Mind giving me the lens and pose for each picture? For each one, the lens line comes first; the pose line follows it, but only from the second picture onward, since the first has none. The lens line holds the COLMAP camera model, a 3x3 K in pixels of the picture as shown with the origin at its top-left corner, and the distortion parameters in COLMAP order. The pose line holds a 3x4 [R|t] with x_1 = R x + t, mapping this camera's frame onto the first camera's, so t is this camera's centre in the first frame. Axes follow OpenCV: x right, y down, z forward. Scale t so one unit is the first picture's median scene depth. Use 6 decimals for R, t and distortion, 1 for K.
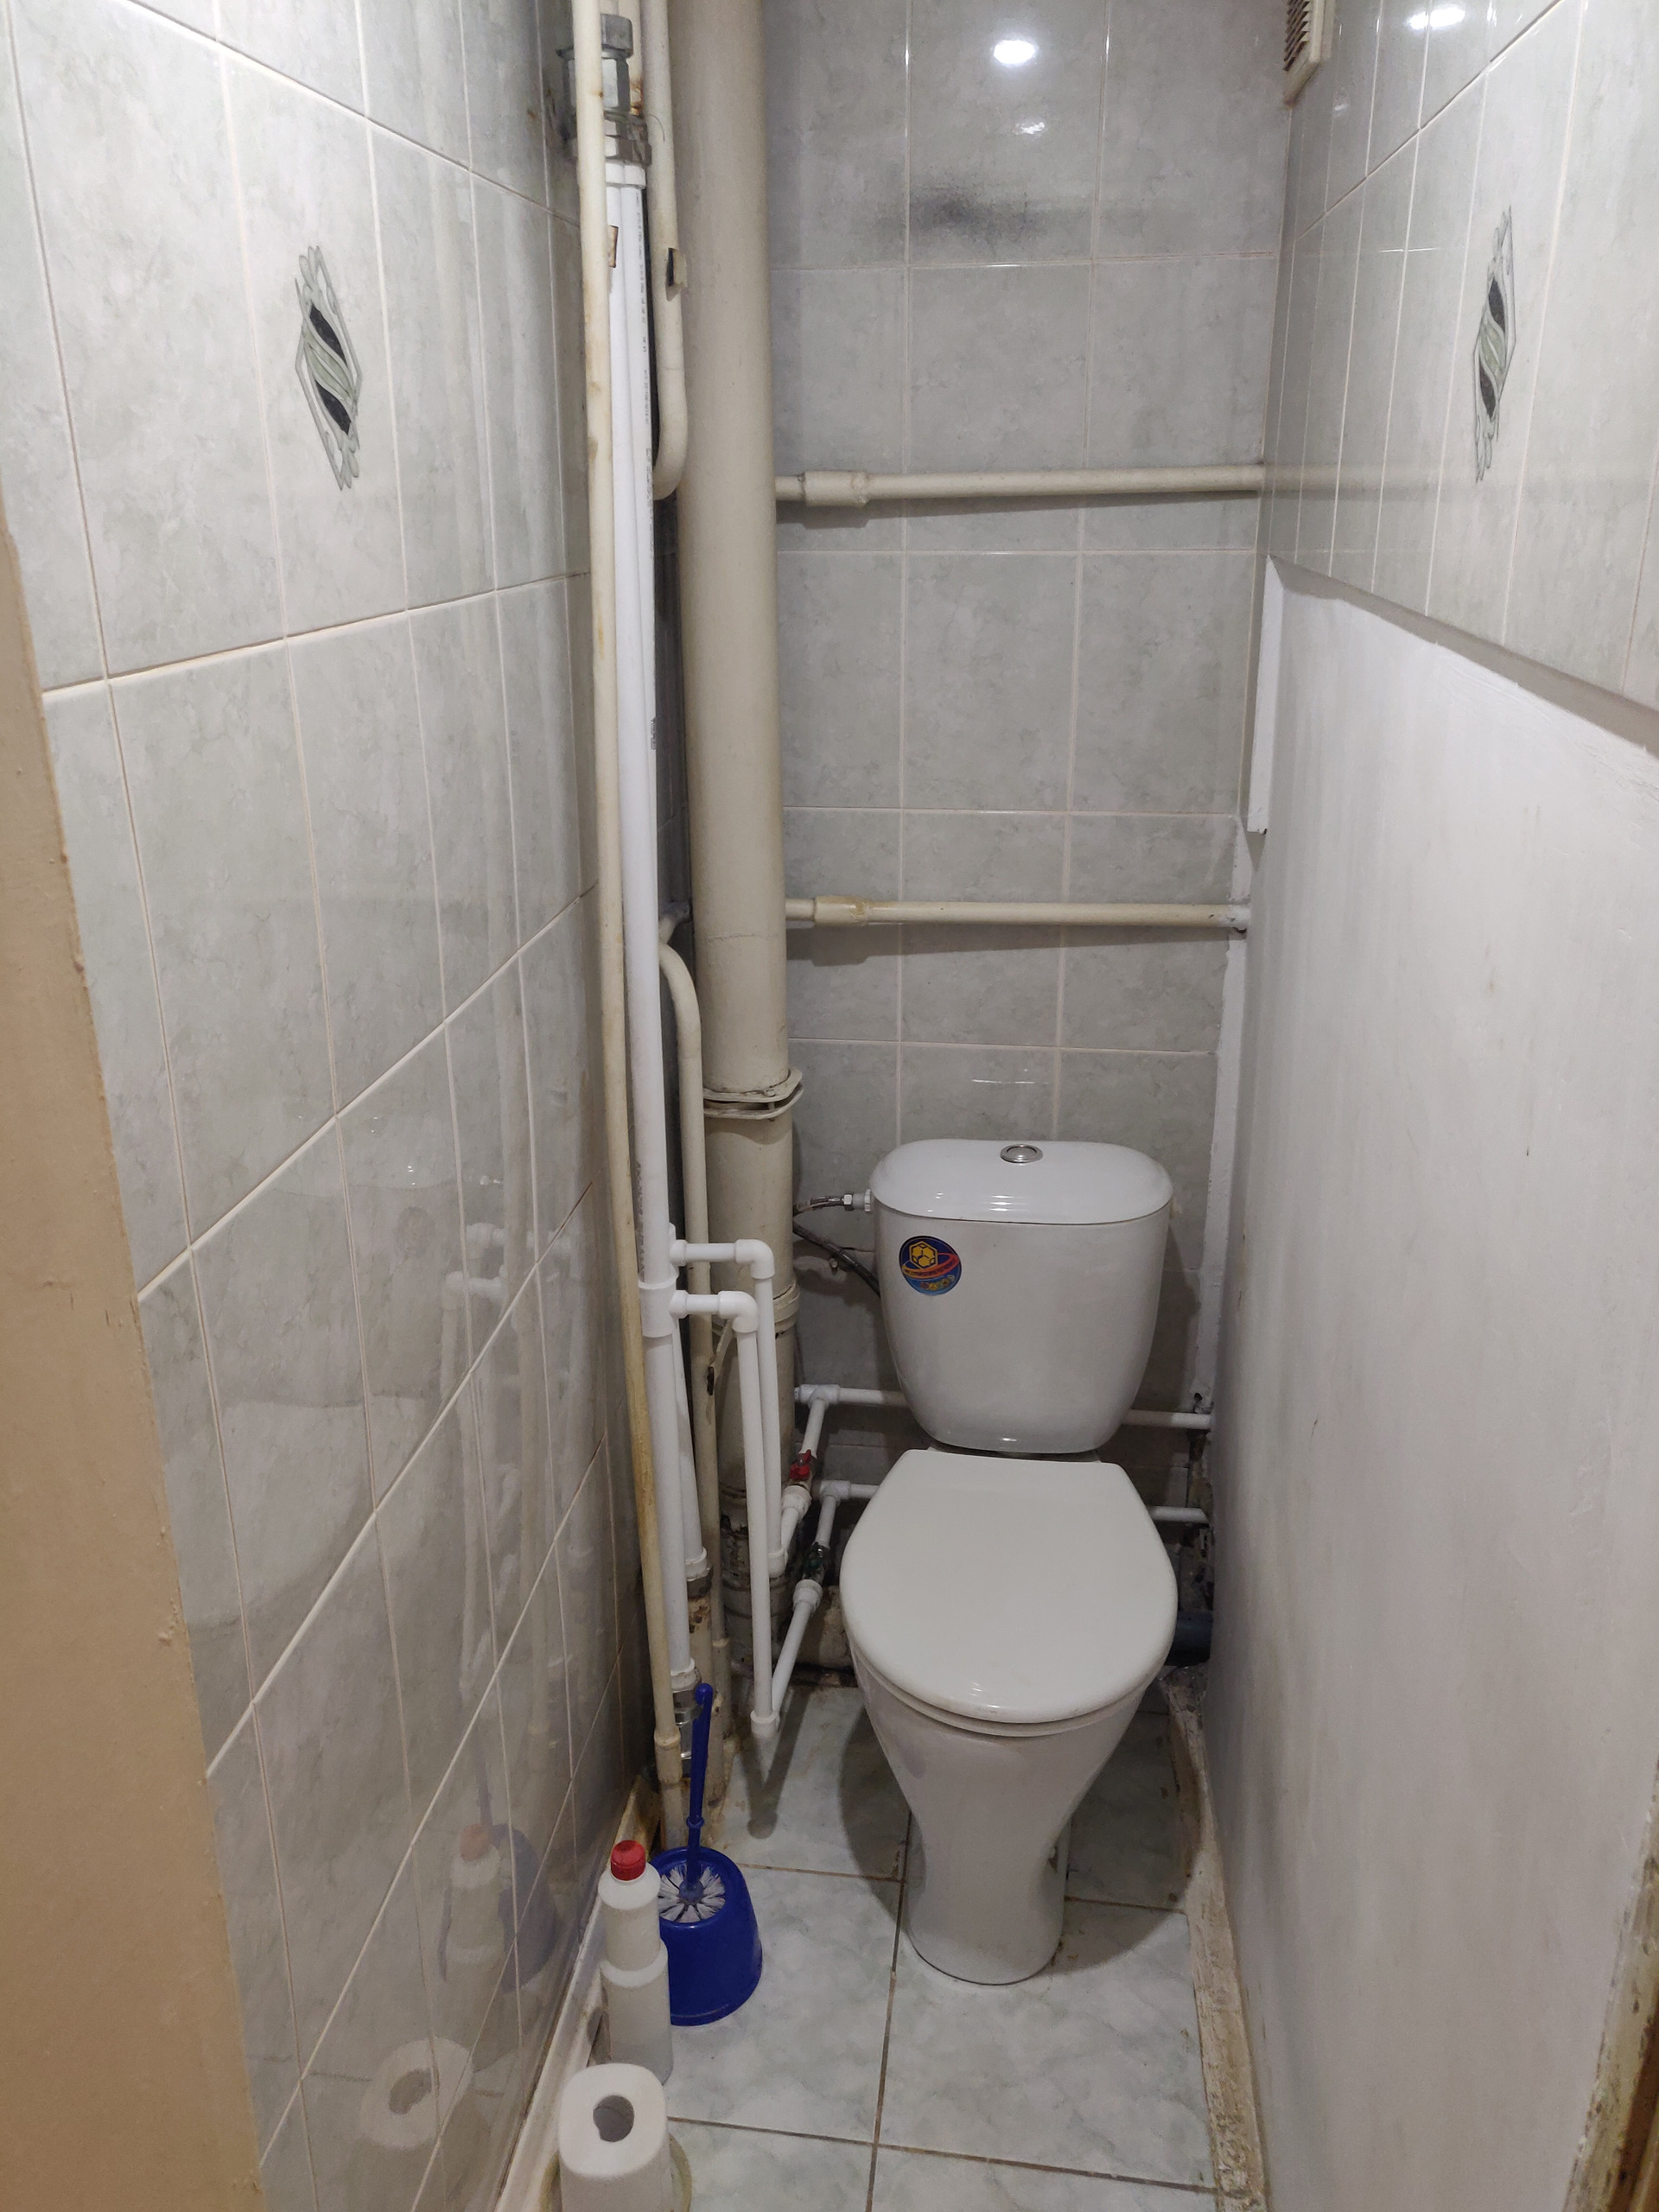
lens RADIAL K [[1730.9, 0, 829.5], [0, 1730.9, 1106.0], [0, 0, 1]] dist [-0.038703, 0.103039]
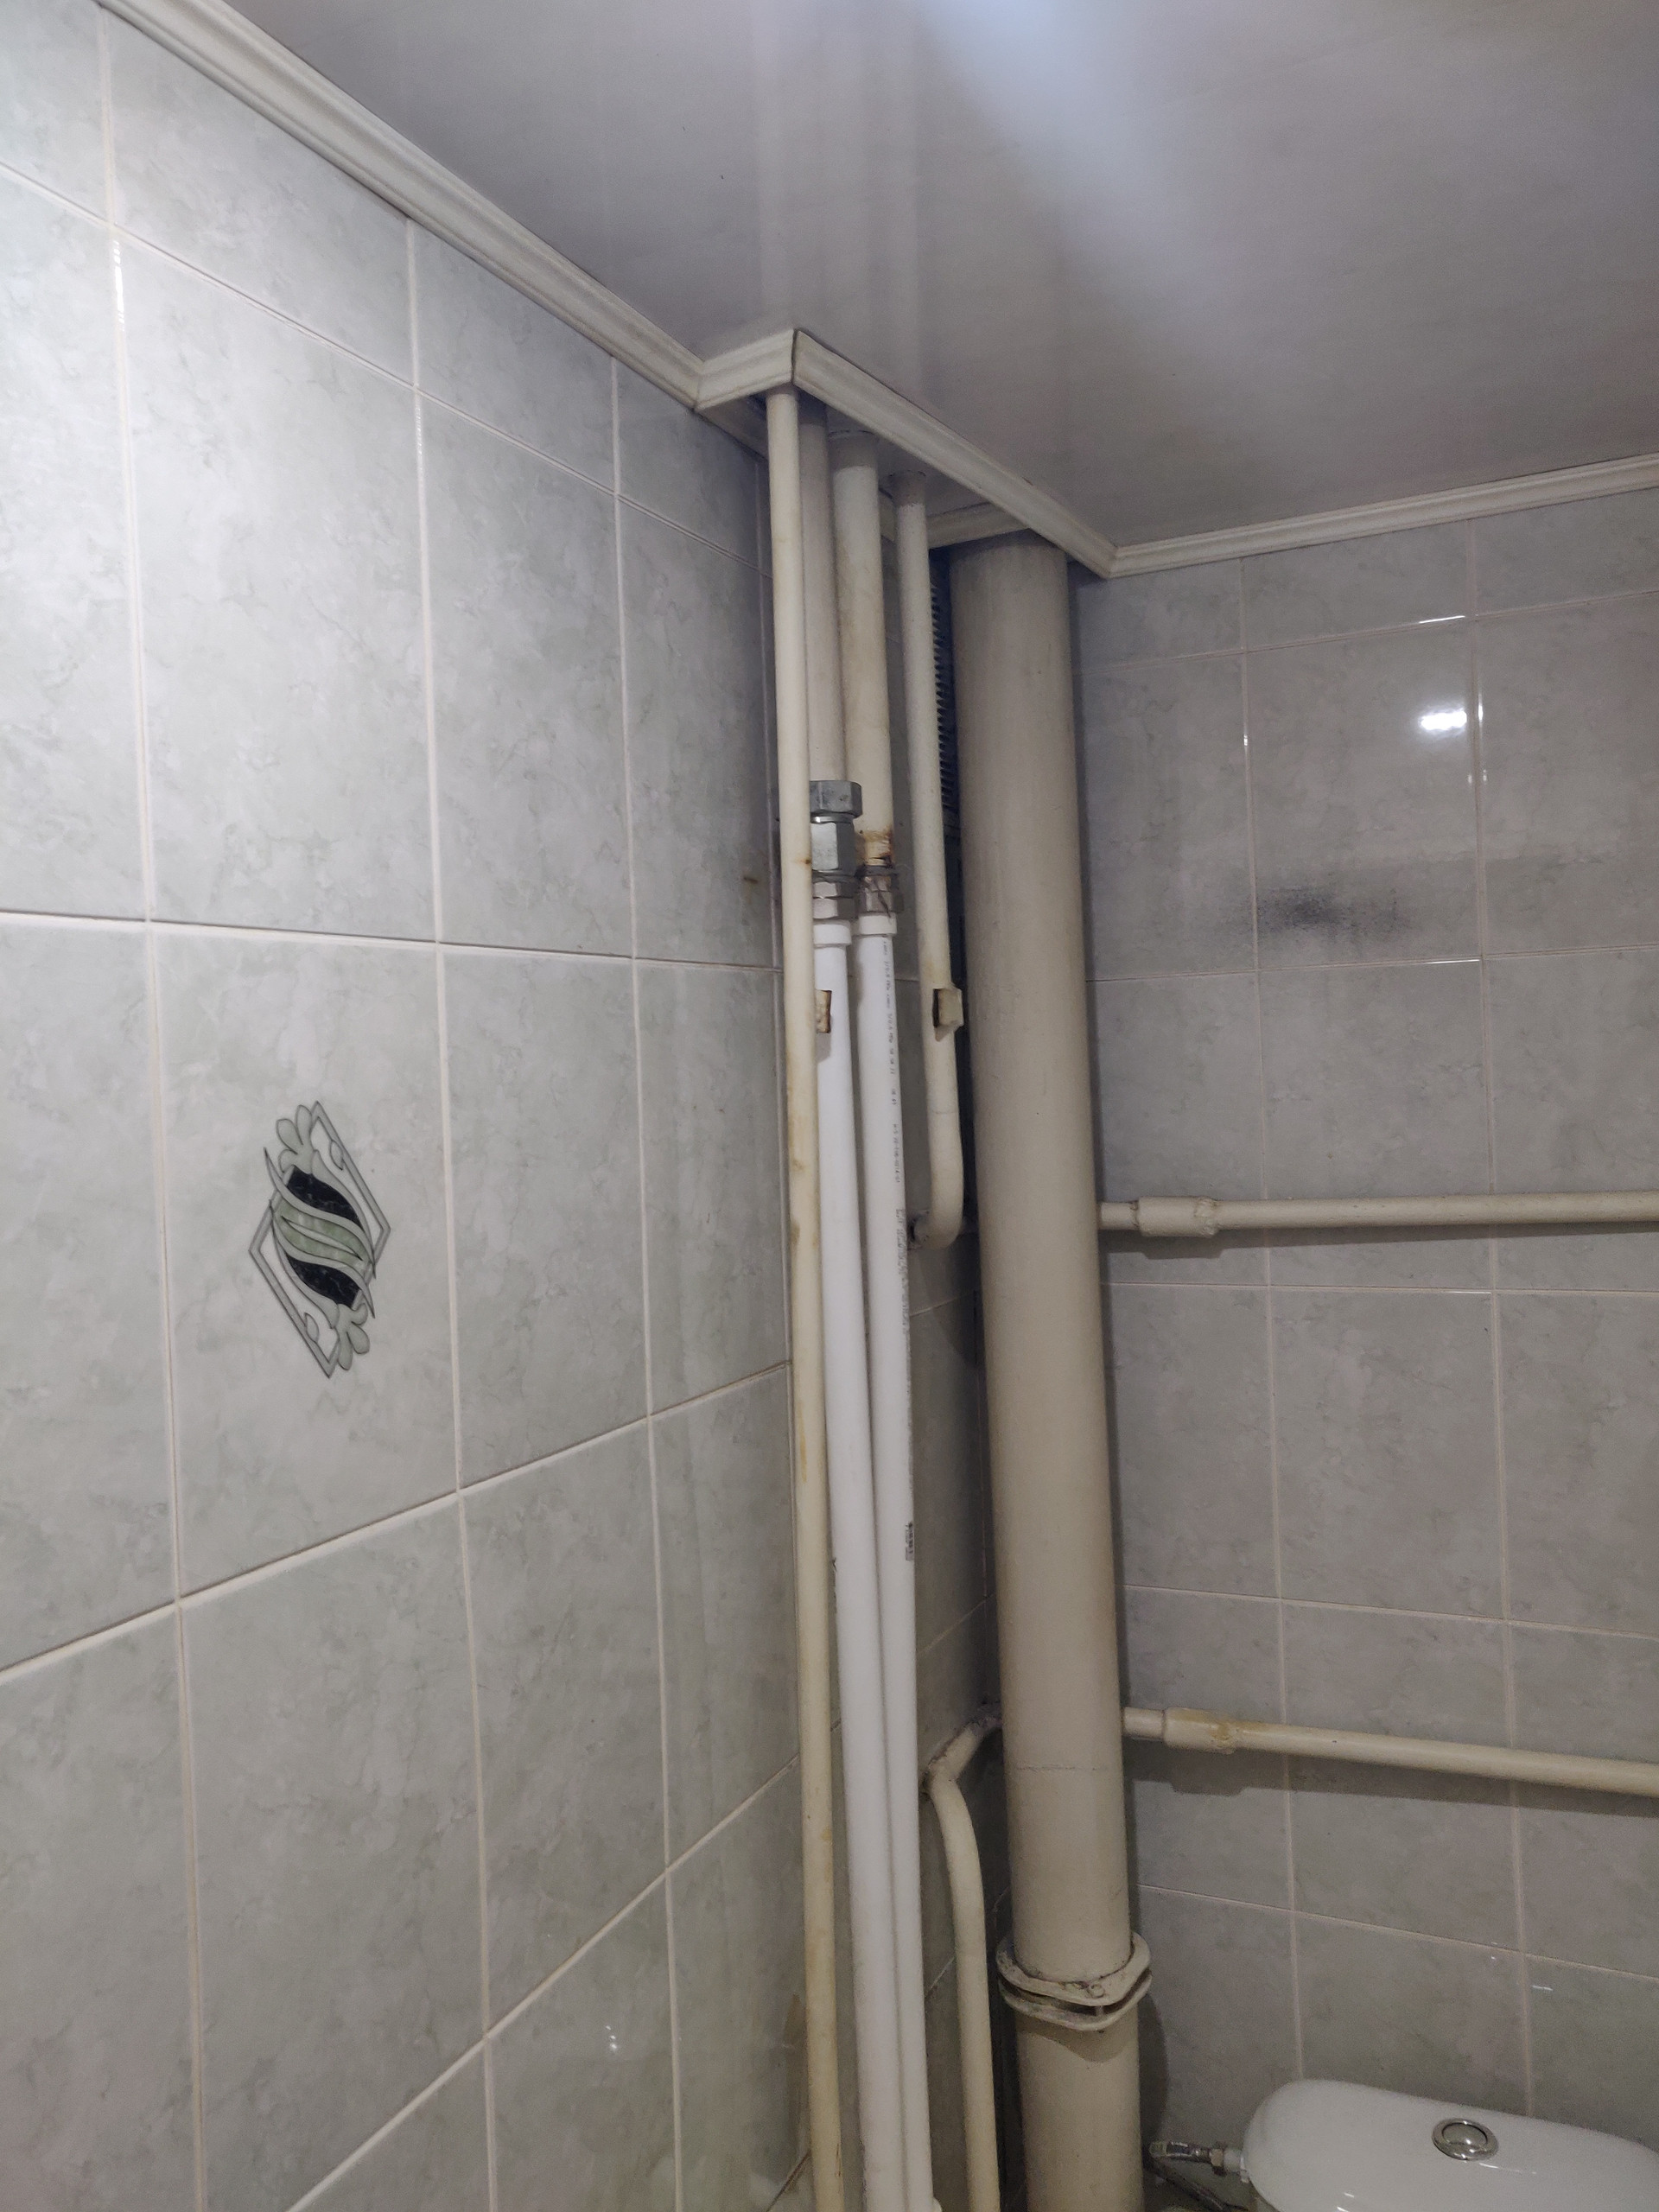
lens RADIAL K [[1754.5, 0, 815.5], [0, 1754.5, 1102.3], [0, 0, 1]] dist [-0.032690, 0.114620]
pose [[0.953727, -0.027832, -0.299384, 0.091577], [-0.071526, 0.946123, -0.315809, -0.128735], [0.292043, 0.322609, 0.900352, 0.164317]]
